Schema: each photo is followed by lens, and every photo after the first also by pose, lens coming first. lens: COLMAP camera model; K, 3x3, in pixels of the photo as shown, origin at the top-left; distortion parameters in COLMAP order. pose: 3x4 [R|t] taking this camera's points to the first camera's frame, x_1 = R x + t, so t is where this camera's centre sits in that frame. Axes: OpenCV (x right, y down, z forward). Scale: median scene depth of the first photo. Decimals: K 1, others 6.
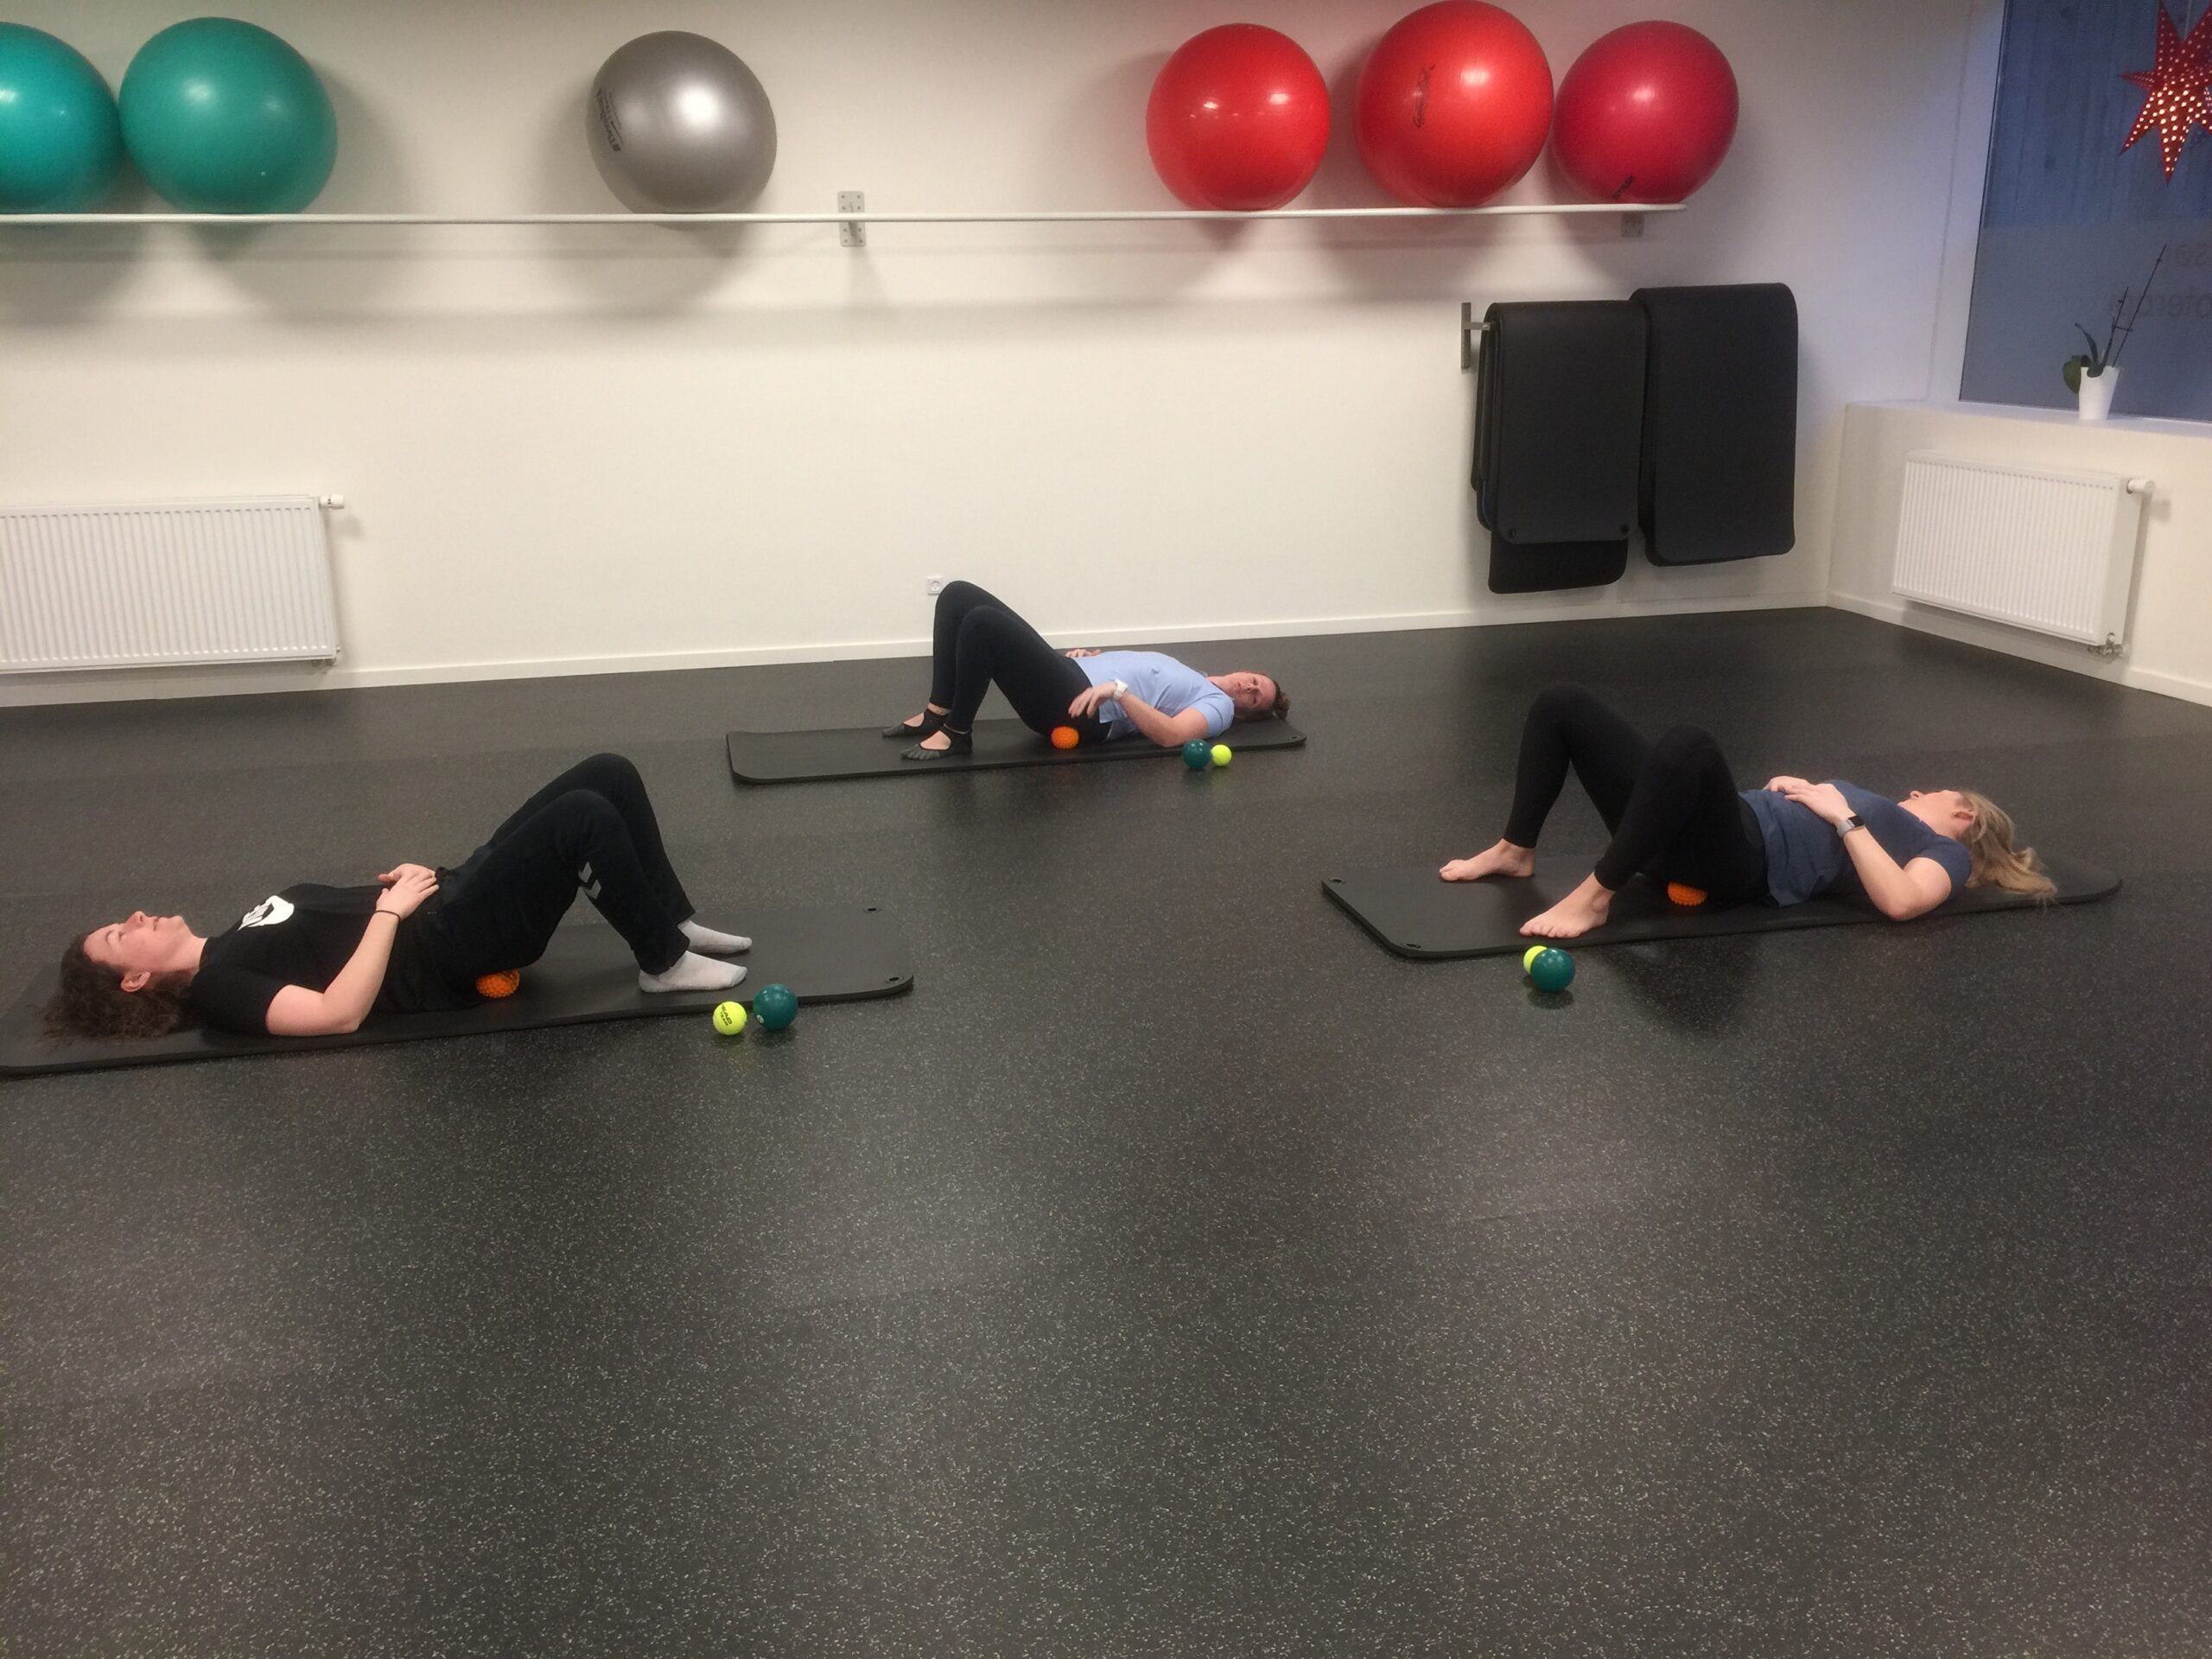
lens RADIAL K [[1917.8, 0, 1085.7], [0, 1917.8, 811.7], [0, 0, 1]] dist [0.083485, -0.104544]
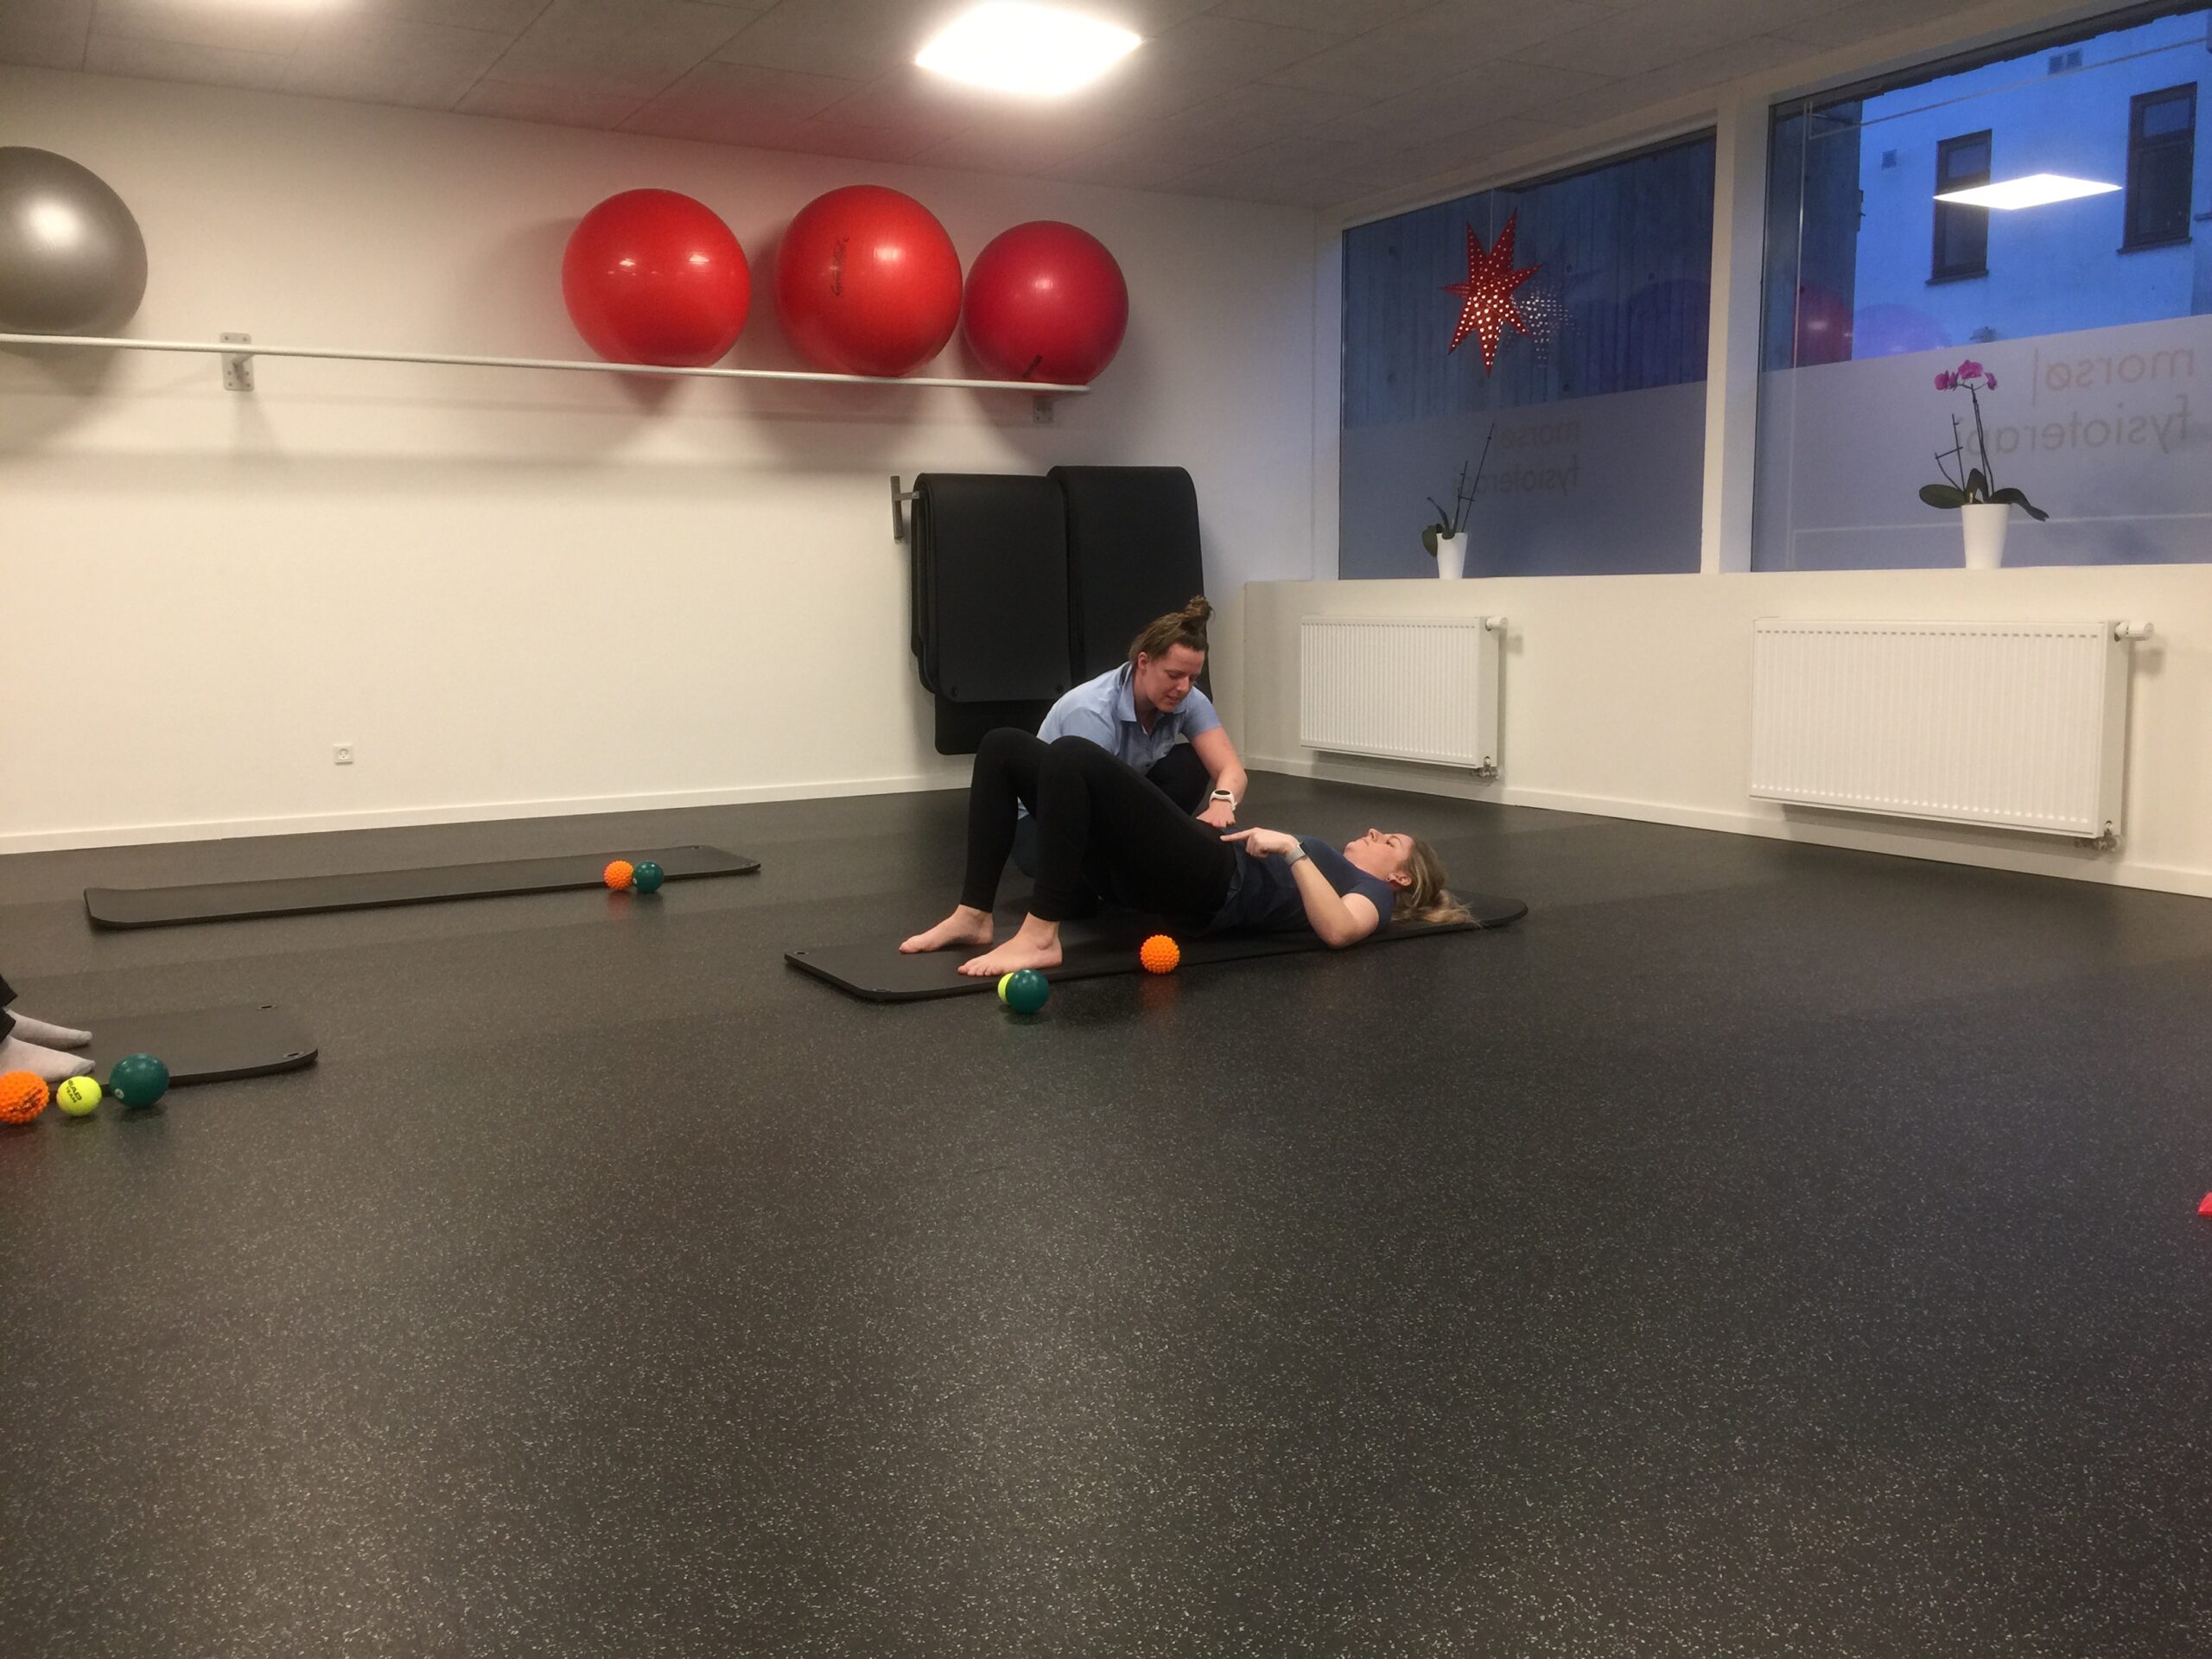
lens RADIAL K [[1917.8, 0, 1091.8], [0, 1917.8, 808.6], [0, 0, 1]] dist [0.083485, -0.104544]
pose [[0.958062, -0.032459, 0.284718, -0.000302], [0.077493, 0.985892, -0.148363, 0.126942], [-0.275885, 0.164204, 0.947061, 0.050463]]
